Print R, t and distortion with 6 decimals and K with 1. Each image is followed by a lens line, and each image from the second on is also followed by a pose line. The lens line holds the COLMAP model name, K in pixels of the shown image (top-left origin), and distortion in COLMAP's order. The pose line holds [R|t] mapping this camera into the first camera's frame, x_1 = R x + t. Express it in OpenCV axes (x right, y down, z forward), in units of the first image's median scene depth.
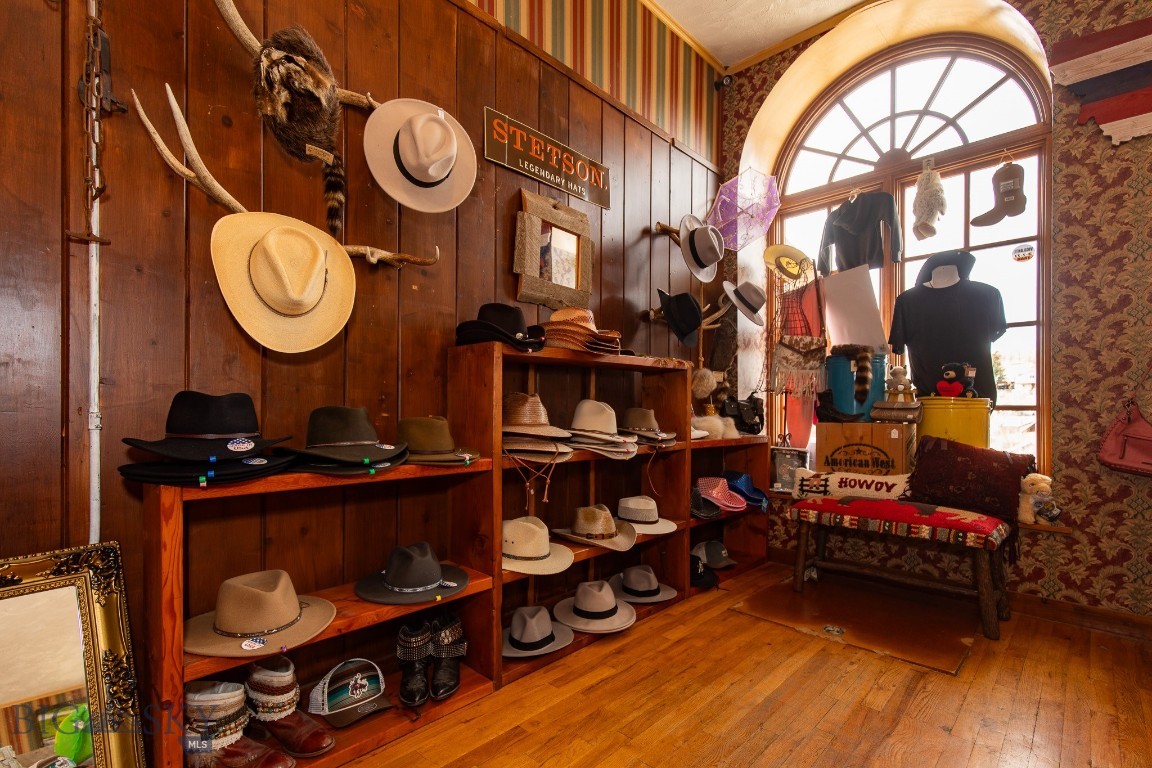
lens RADIAL K [[520.6, 0, 578.6], [0, 520.6, 390.6], [0, 0, 1]] dist [0.006750, -0.000439]
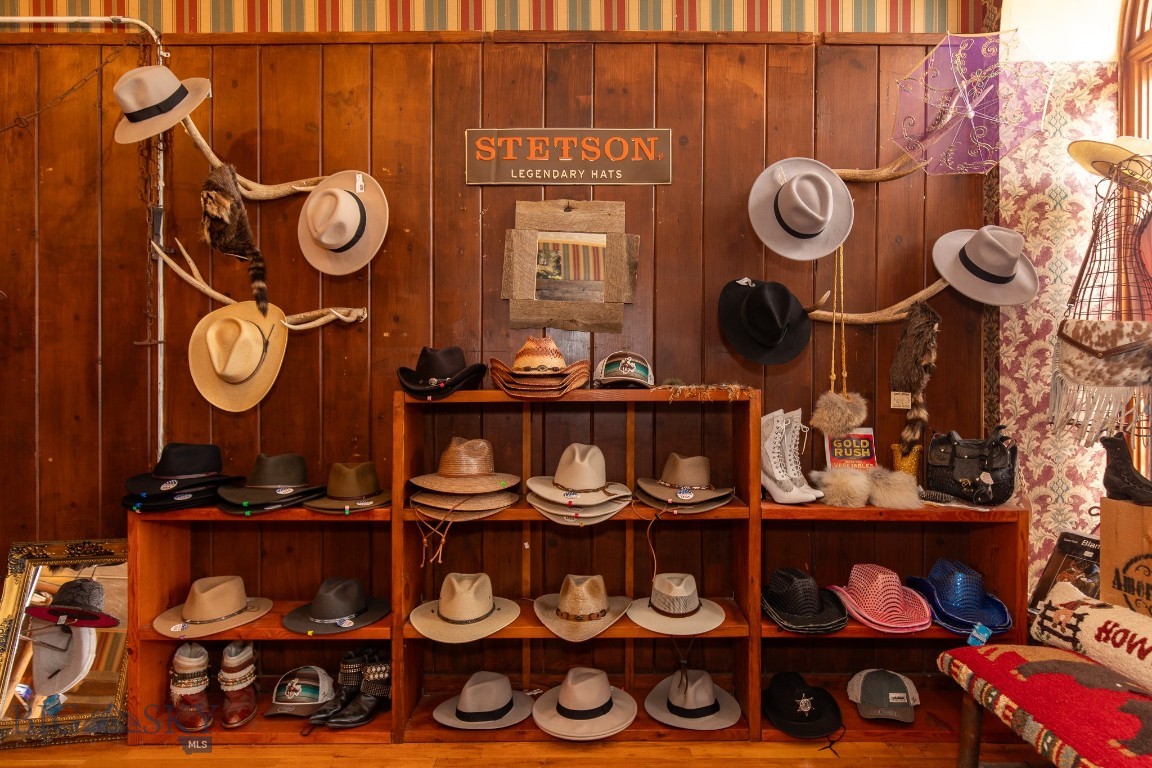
lens RADIAL K [[654.2, 0, 576.4], [0, 654.2, 365.0], [0, 0, 1]] dist [0.000626, -0.000220]
pose [[0.705632, -0.022156, -0.708232, 0.780935], [0.023024, 0.999700, -0.008334, -0.101400], [0.708204, -0.010425, 0.705931, 0.293408]]
